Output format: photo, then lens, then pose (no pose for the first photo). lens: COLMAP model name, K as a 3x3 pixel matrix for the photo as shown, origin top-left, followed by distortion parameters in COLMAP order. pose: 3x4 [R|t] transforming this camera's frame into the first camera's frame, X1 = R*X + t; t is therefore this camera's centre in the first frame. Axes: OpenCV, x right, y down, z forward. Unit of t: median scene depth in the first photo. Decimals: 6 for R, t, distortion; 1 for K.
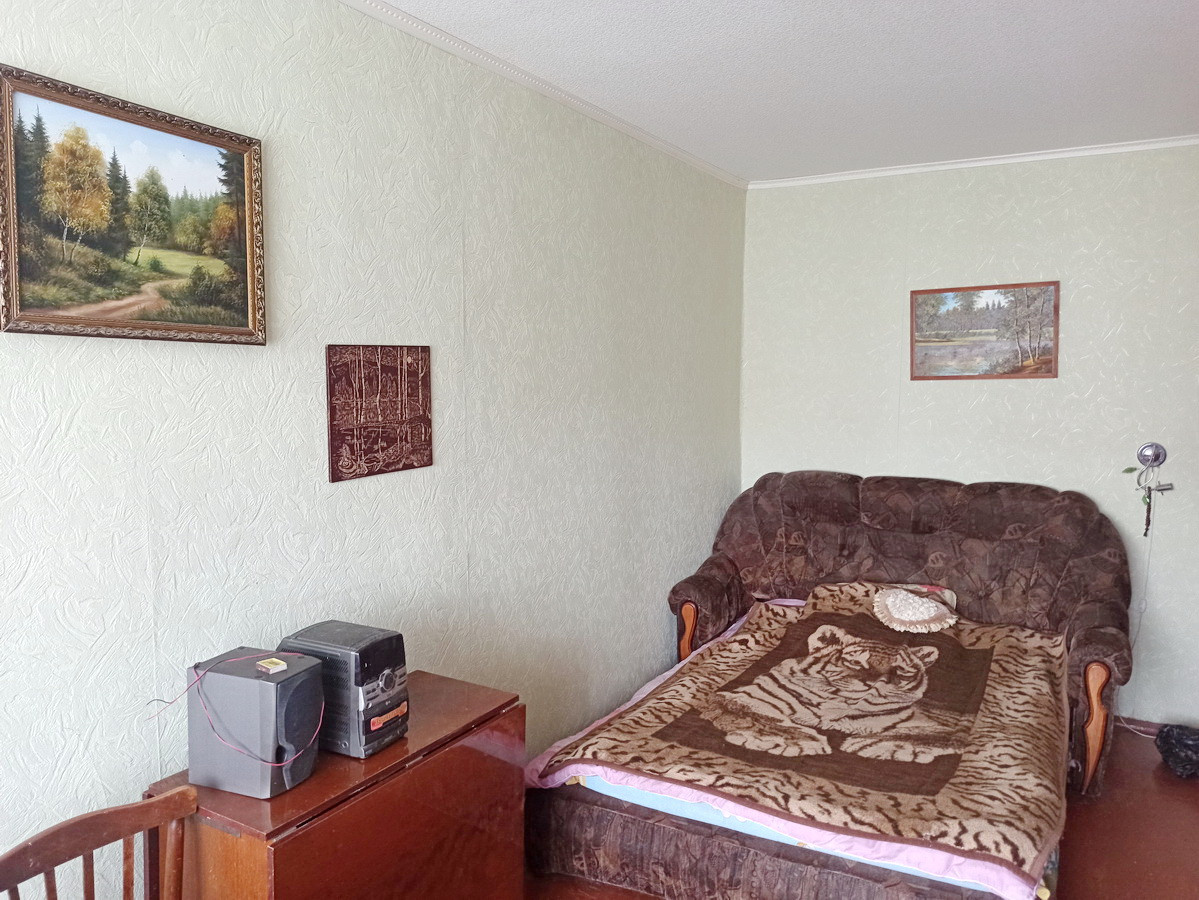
lens RADIAL K [[901.2, 0, 593.5], [0, 901.2, 447.5], [0, 0, 1]] dist [0.046395, -0.041600]
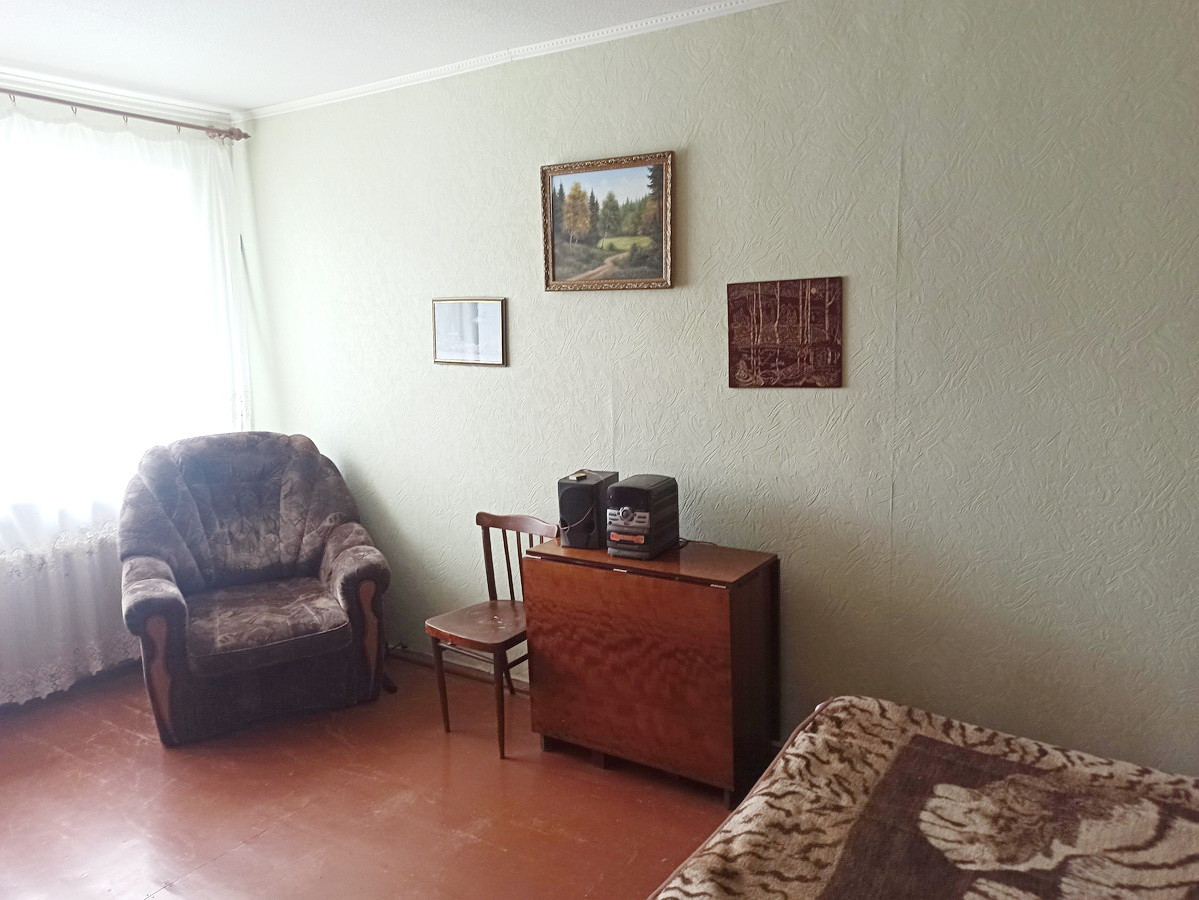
lens RADIAL K [[901.2, 0, 592.3], [0, 901.2, 448.9], [0, 0, 1]] dist [0.046395, -0.041600]
pose [[-0.074612, 0.145047, -0.986608, 1.211922], [-0.061440, 0.986817, 0.149724, -0.067984], [0.995318, 0.071788, -0.064717, 1.017389]]
